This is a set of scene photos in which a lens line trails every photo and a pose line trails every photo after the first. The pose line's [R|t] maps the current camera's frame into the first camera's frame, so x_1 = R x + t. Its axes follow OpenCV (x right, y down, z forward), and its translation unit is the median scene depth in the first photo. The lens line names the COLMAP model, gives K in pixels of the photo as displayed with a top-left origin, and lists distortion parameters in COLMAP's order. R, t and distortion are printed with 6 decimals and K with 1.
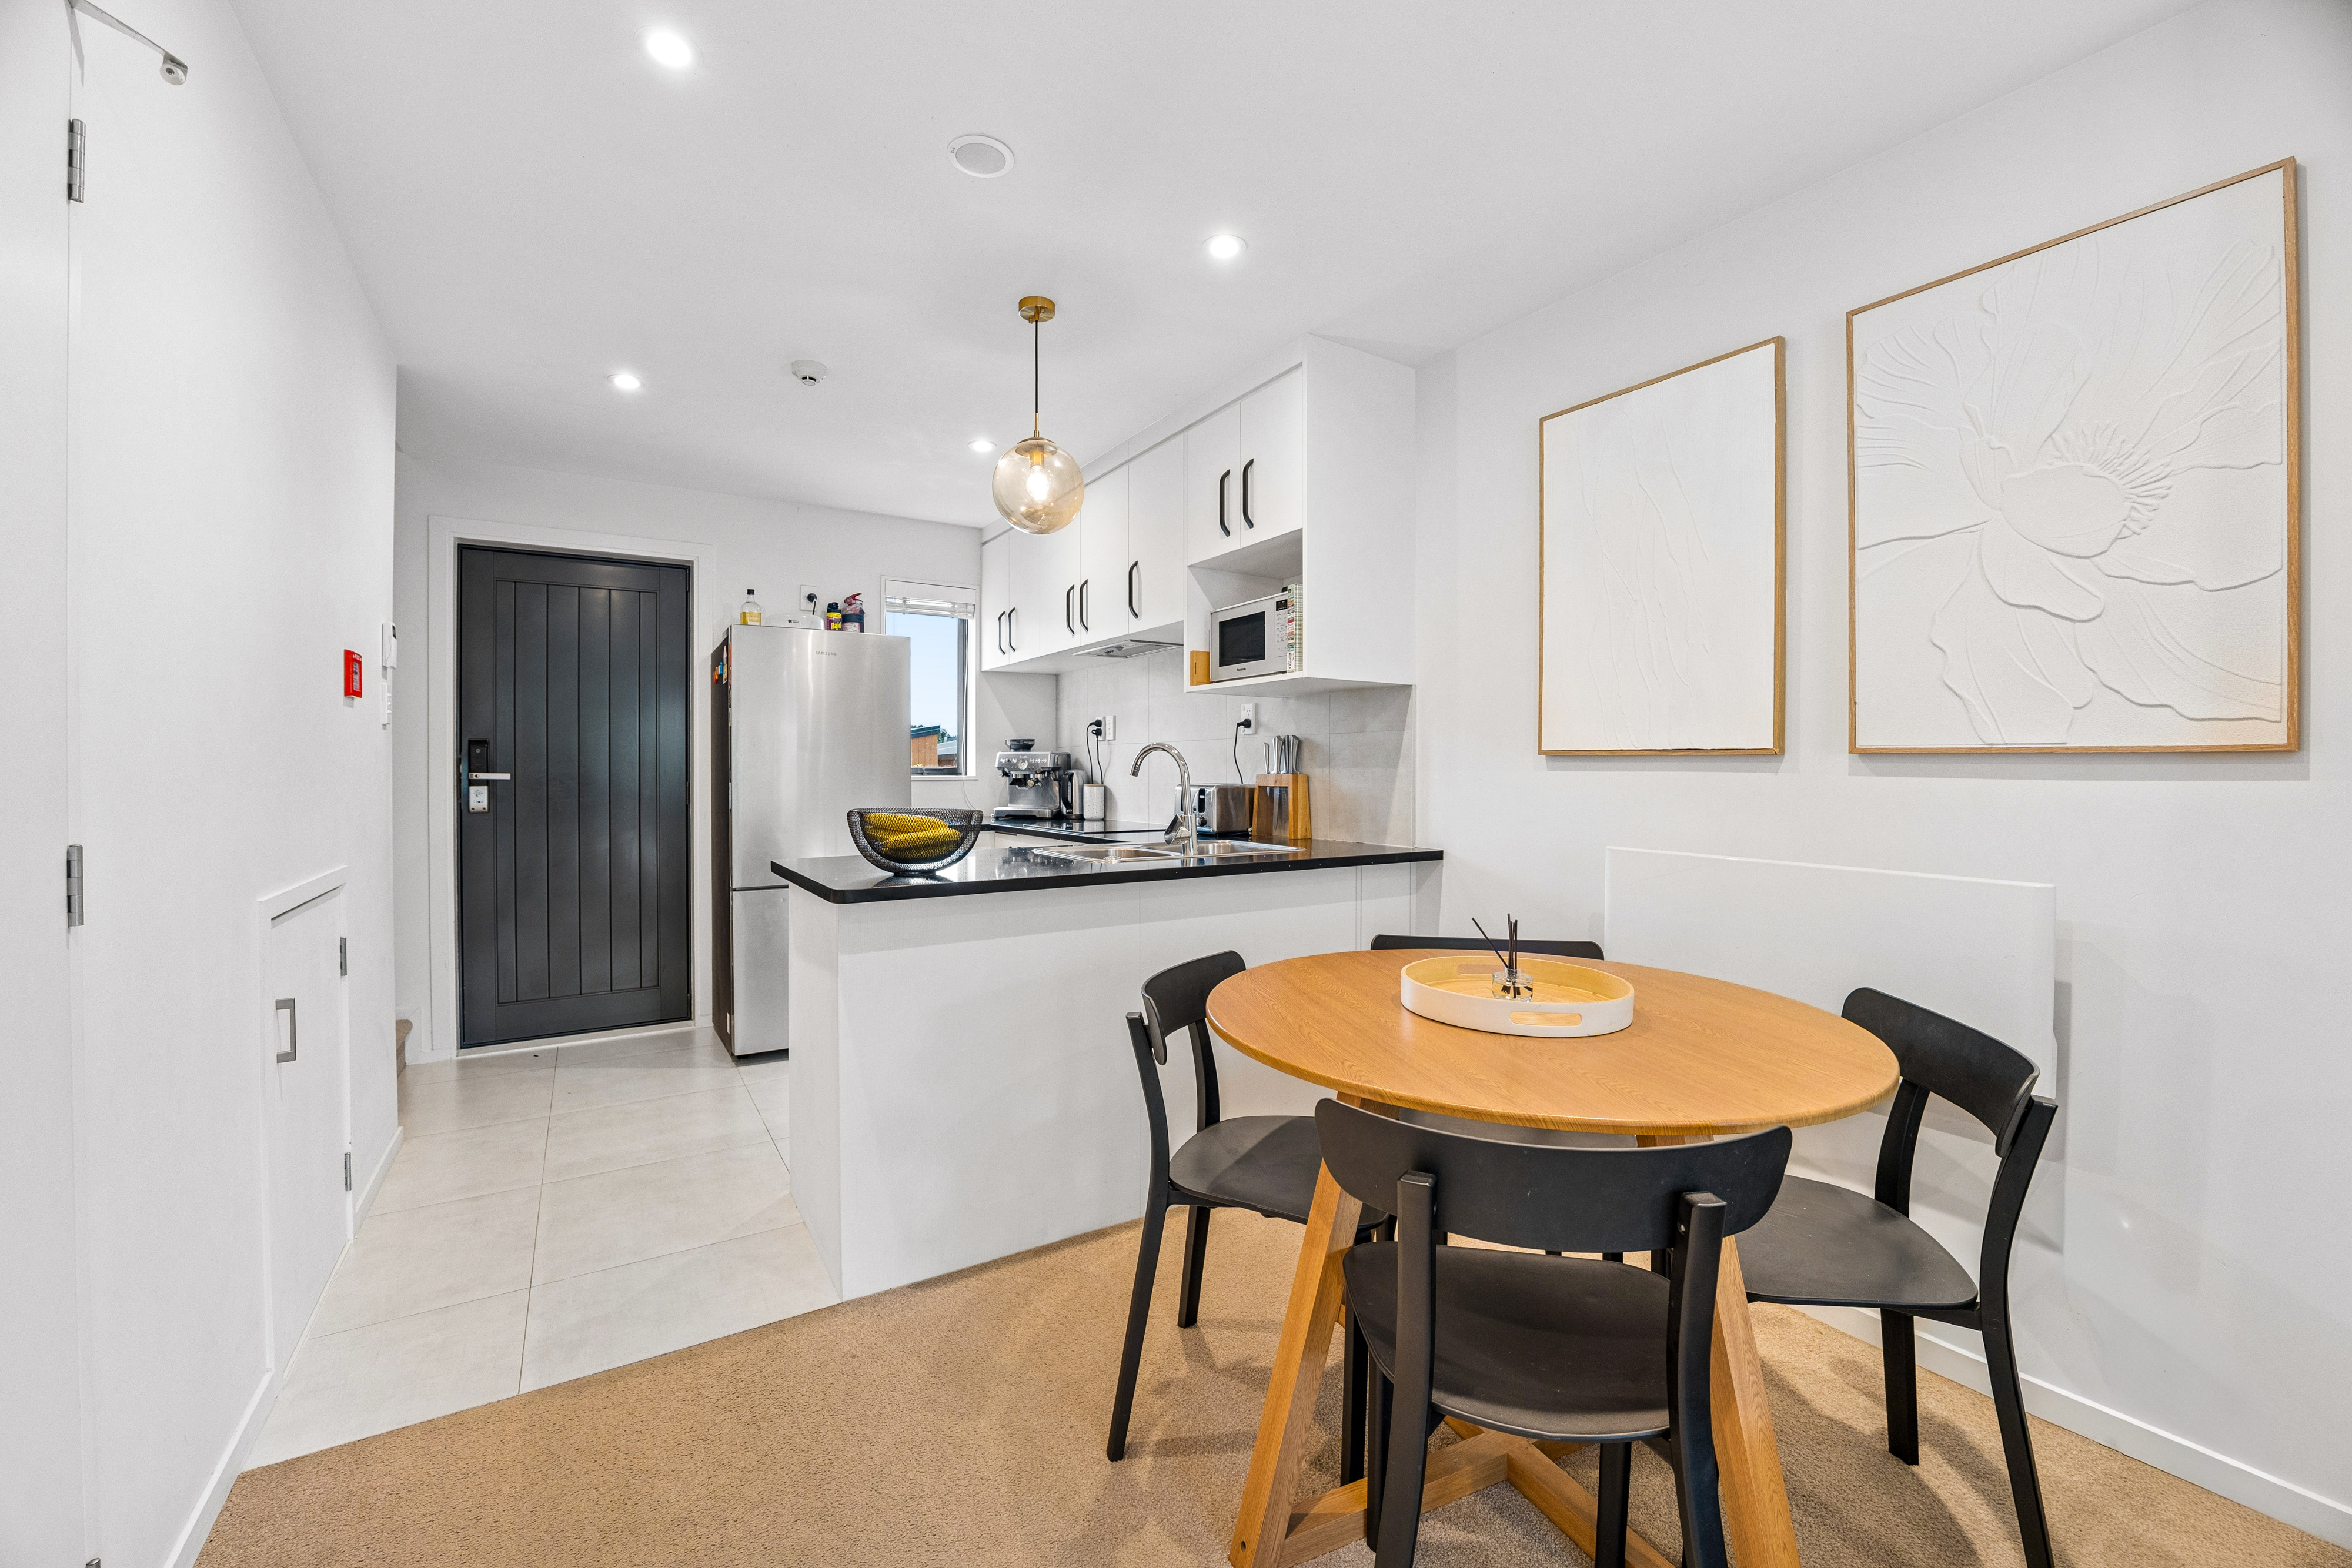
lens RADIAL K [[934.0, 0, 1168.0], [0, 934.0, 764.9], [0, 0, 1]] dist [-0.026742, 0.002244]
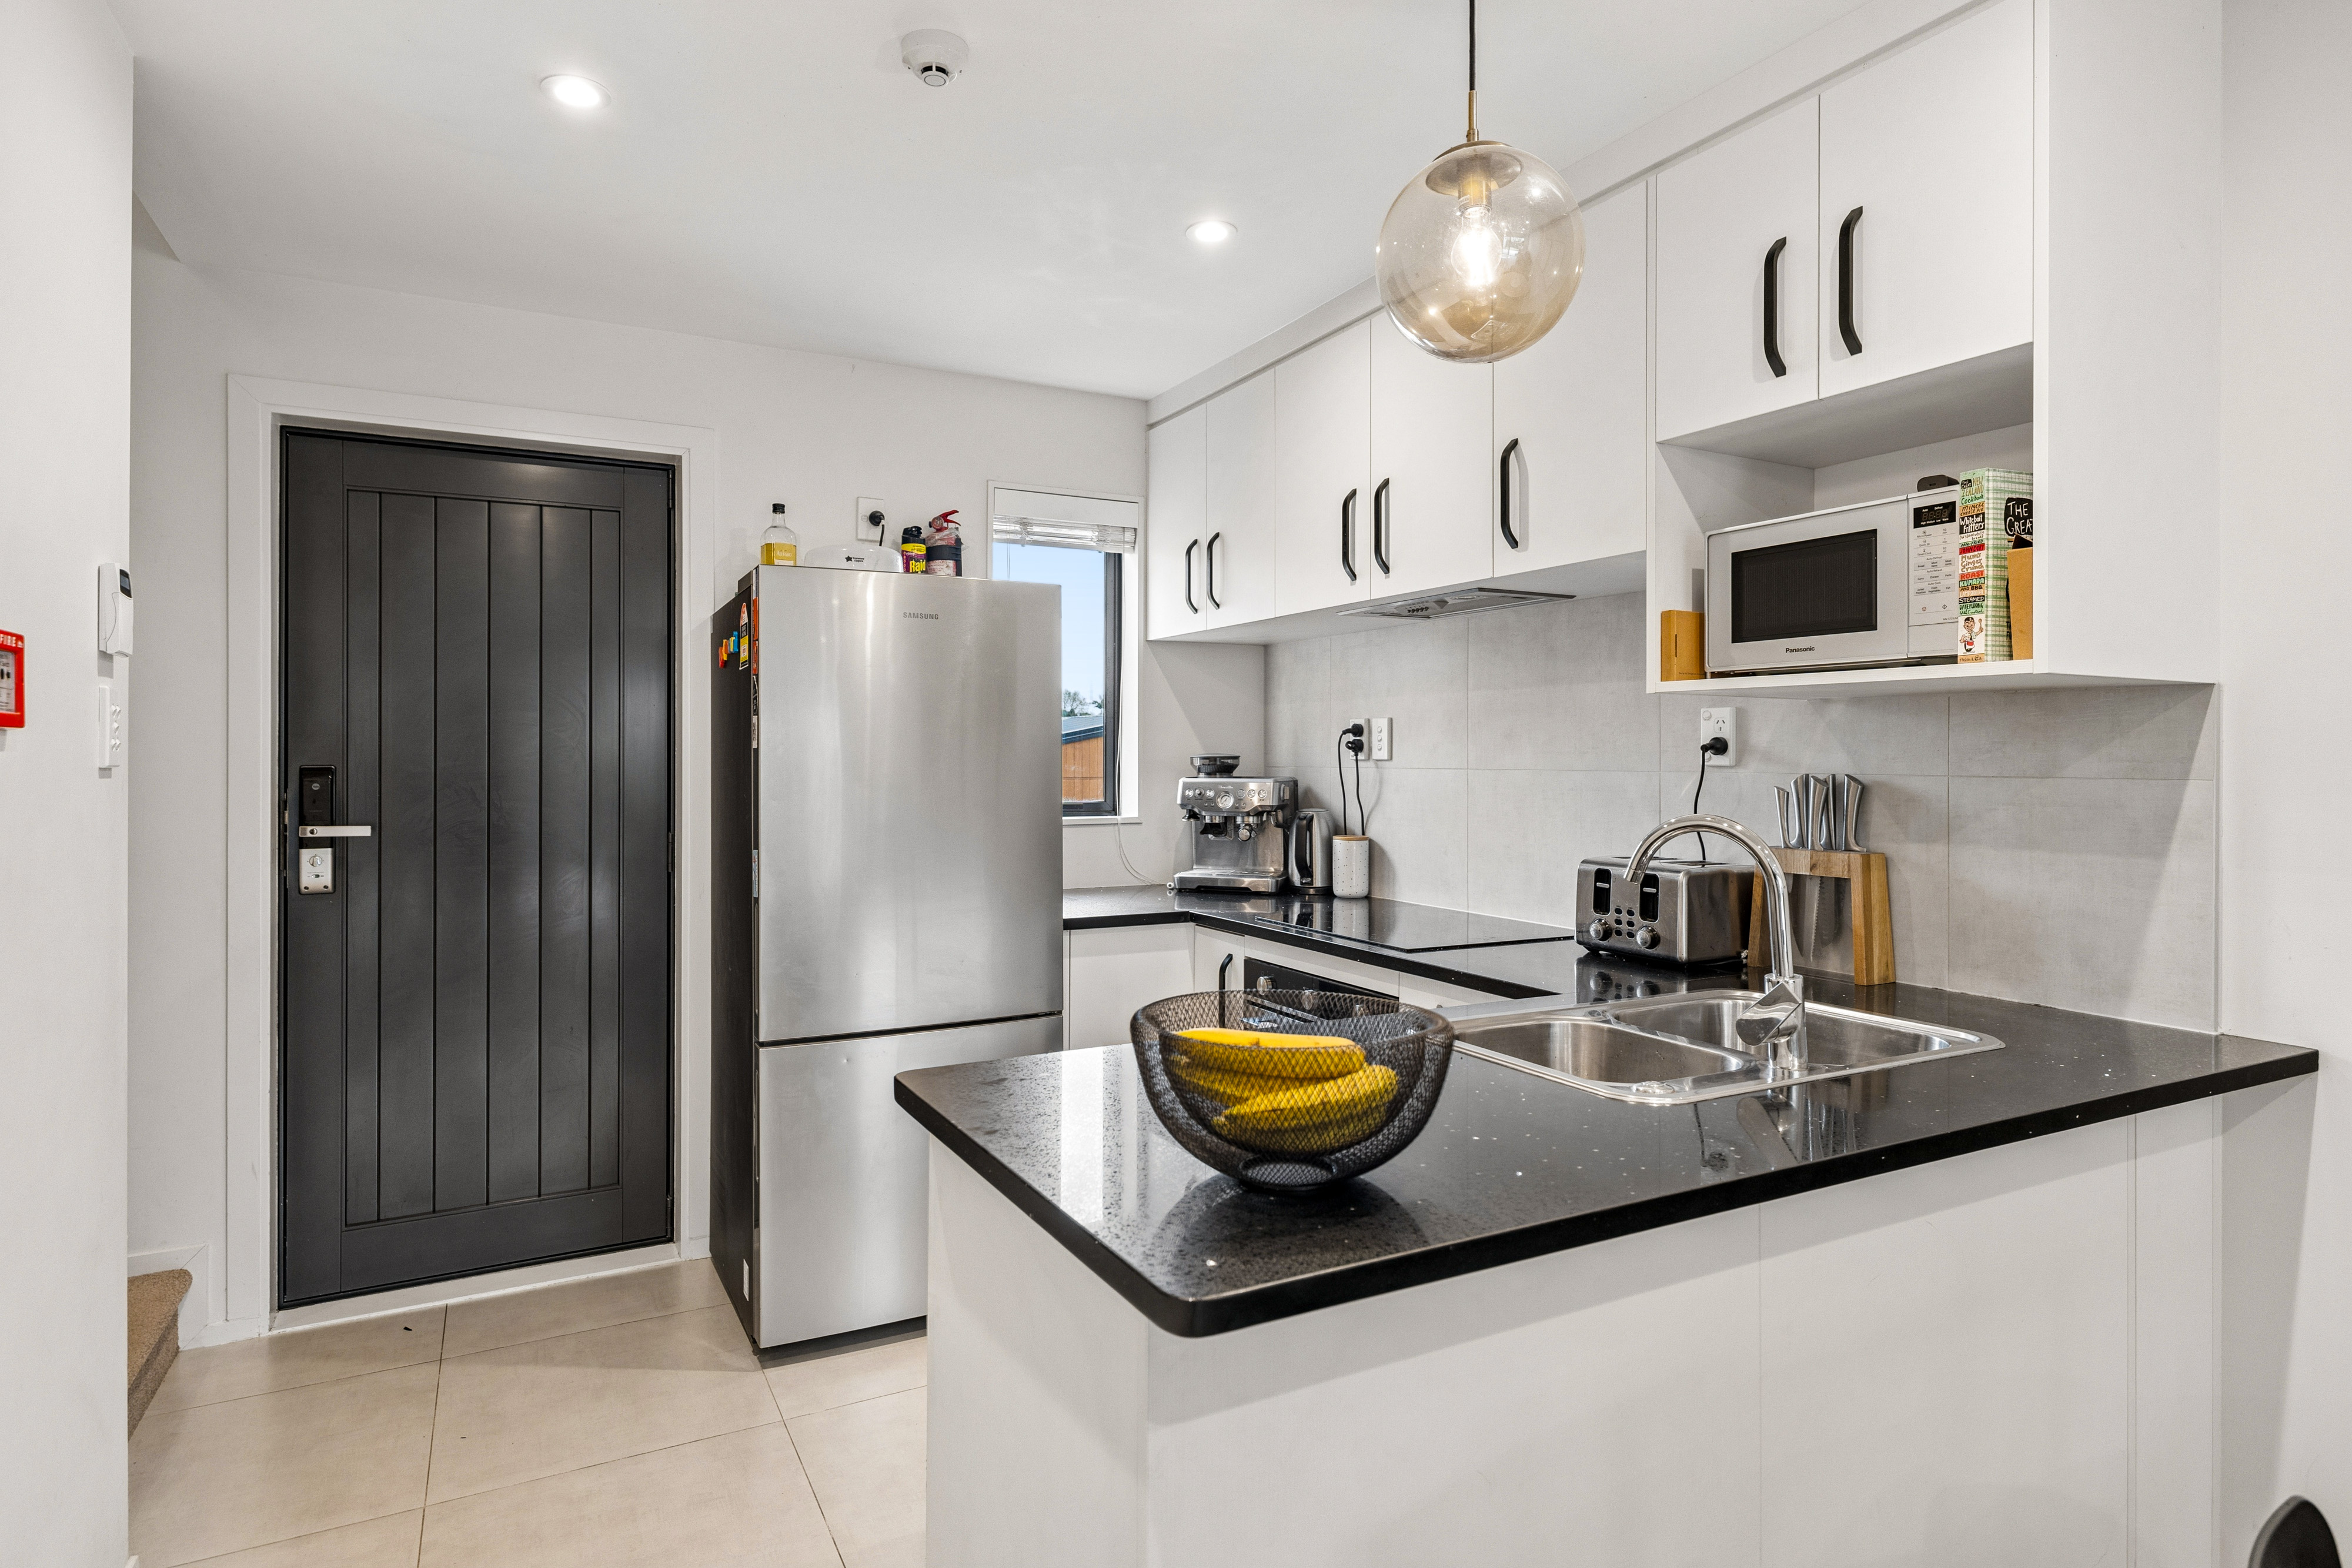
lens RADIAL K [[1259.0, 0, 1173.6], [0, 1259.0, 743.4], [0, 0, 1]] dist [0.003589, -0.000991]
pose [[0.997502, 0.001402, -0.070627, -0.169695], [-0.001742, 0.999987, -0.004745, -0.041810], [0.070619, 0.004856, 0.997492, 0.268321]]
